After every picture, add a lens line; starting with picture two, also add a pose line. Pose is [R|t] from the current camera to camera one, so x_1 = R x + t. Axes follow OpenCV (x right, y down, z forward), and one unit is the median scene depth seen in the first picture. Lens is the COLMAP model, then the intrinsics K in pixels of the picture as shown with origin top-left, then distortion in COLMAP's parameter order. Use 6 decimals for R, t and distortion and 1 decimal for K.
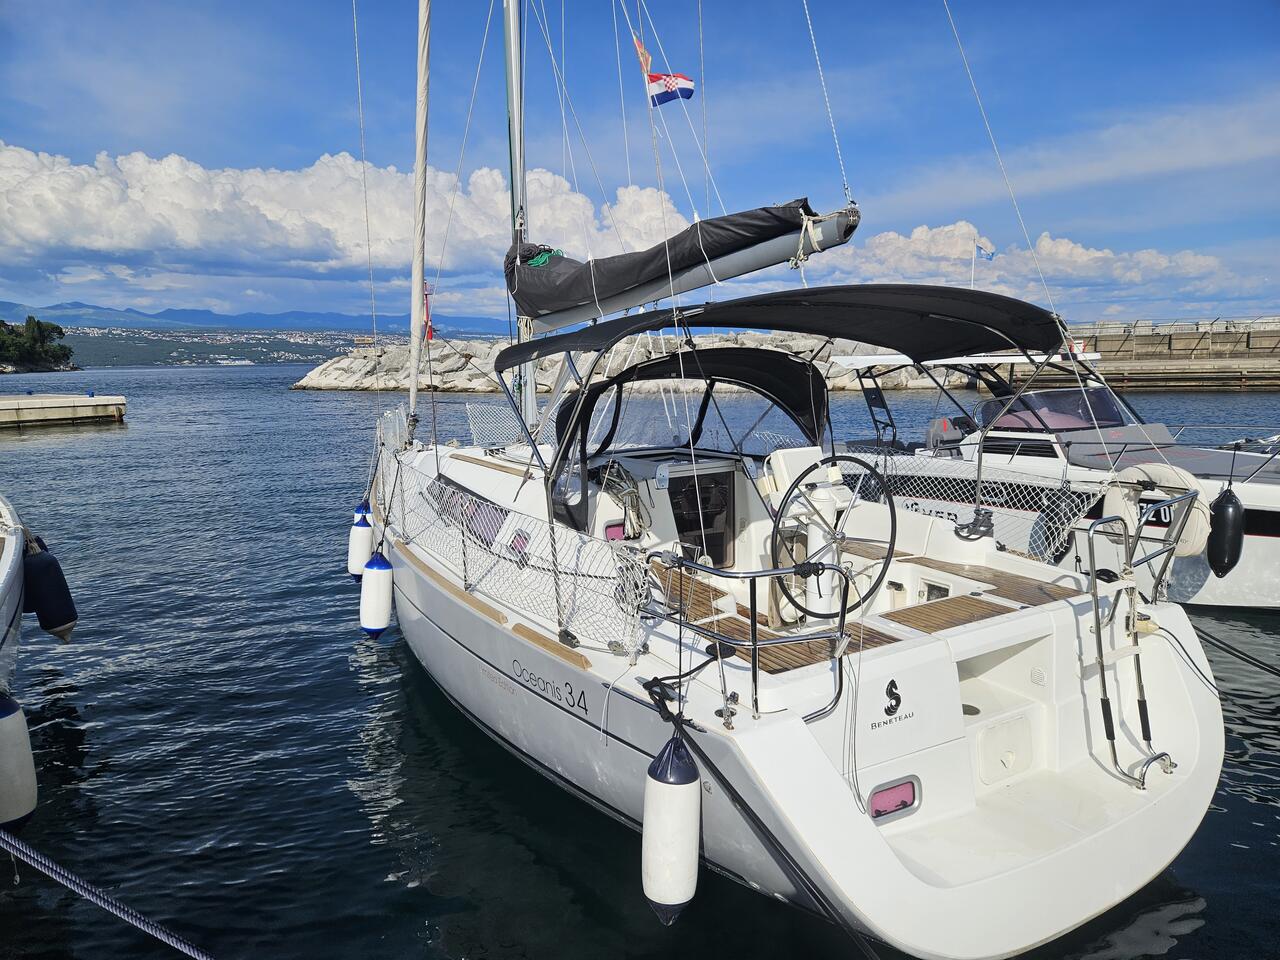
lens RADIAL K [[870.5, 0, 640.0], [0, 870.5, 480.0], [0, 0, 1]] dist [0.080626, -0.069840]
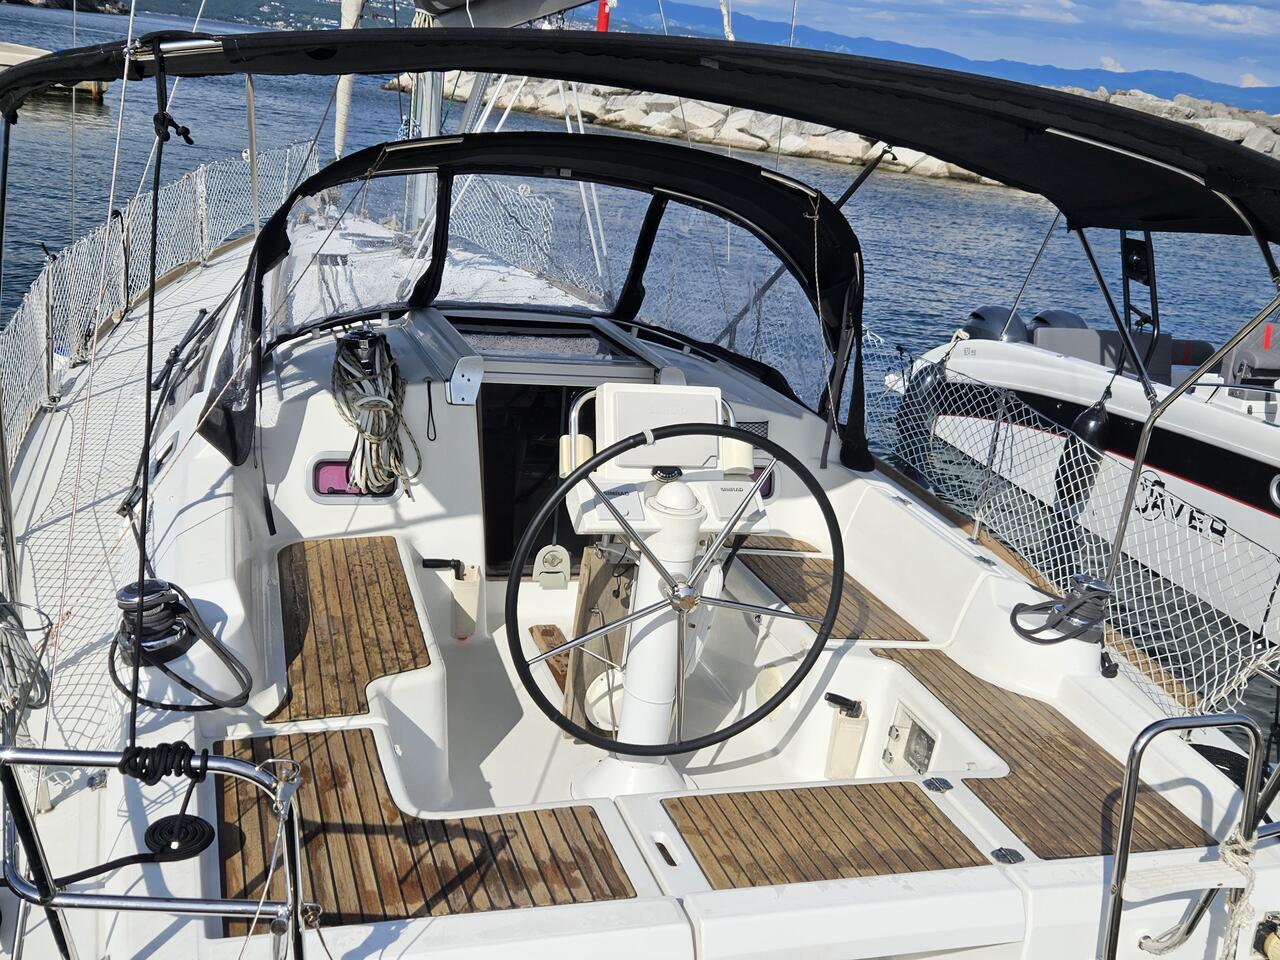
lens RADIAL K [[1373.0, 0, 657.0], [0, 1373.0, 481.9], [0, 0, 1]] dist [0.074352, 0.006938]
pose [[0.967375, 0.192466, -0.164751, 0.154625], [-0.168399, 0.974325, 0.149439, -0.047746], [0.189283, -0.116819, 0.974949, 0.142683]]
